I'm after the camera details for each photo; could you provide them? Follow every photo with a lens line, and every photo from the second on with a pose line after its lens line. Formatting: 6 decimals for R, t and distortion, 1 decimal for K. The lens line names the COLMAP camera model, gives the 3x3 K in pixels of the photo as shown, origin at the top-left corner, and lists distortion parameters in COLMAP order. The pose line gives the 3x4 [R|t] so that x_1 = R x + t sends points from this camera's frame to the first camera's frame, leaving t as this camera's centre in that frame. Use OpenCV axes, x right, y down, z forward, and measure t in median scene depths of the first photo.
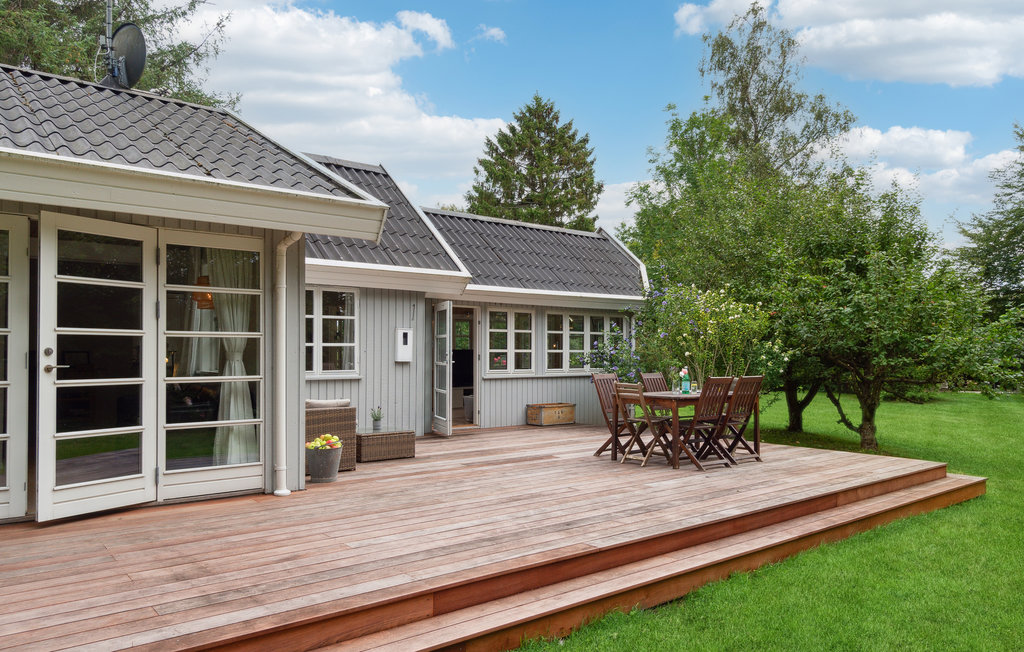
lens RADIAL K [[721.1, 0, 511.4], [0, 721.1, 332.2], [0, 0, 1]] dist [0.000607, -0.003395]
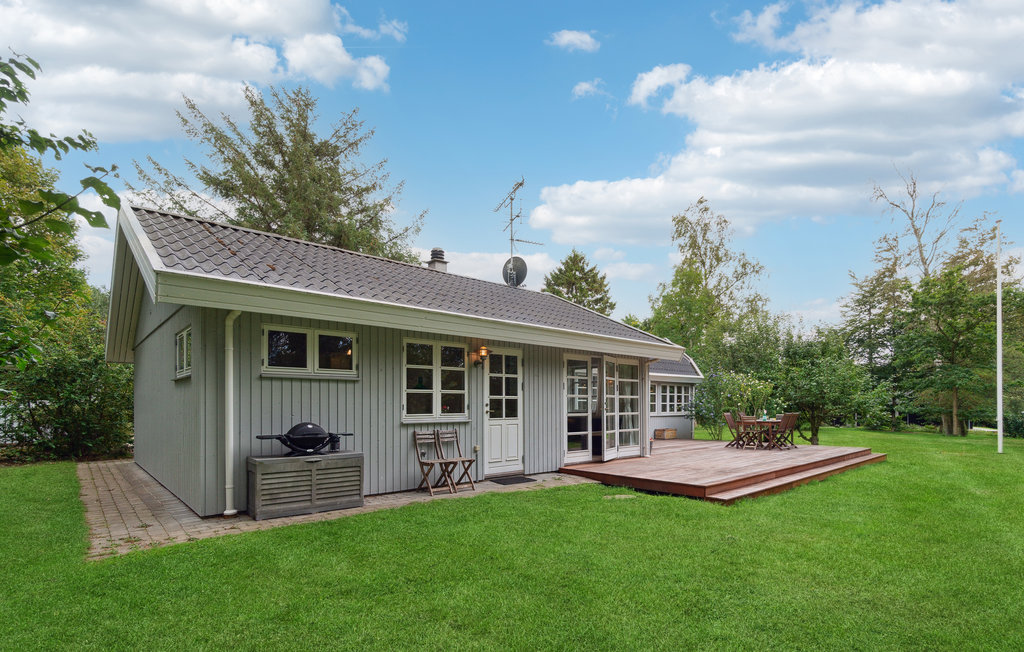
lens RADIAL K [[481.2, 0, 527.6], [0, 481.2, 400.7], [0, 0, 1]] dist [-0.024751, 0.000059]
pose [[0.999238, -0.004855, 0.038720, -0.425287], [0.004171, 0.999834, 0.017725, -0.007909], [-0.038799, -0.017550, 0.999093, -0.385132]]
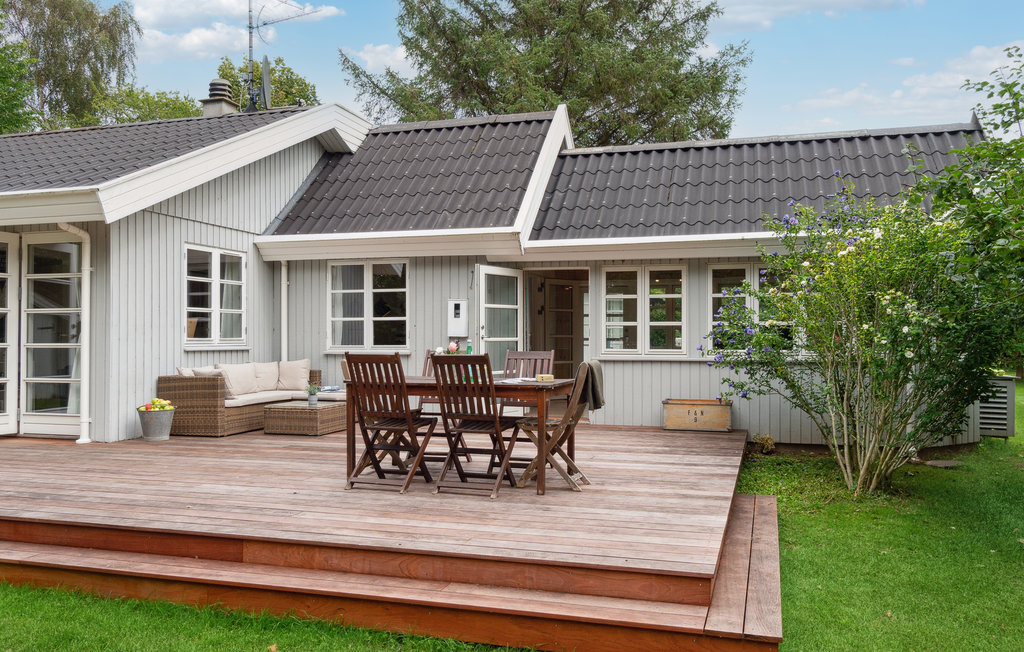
lens RADIAL K [[803.0, 0, 511.8], [0, 803.0, 330.2], [0, 0, 1]] dist [0.014560, 0.002237]
pose [[0.549245, -0.003965, -0.835652, 0.607662], [0.024253, 0.999643, 0.011198, 0.020275], [0.835309, -0.026417, 0.549145, 0.440689]]
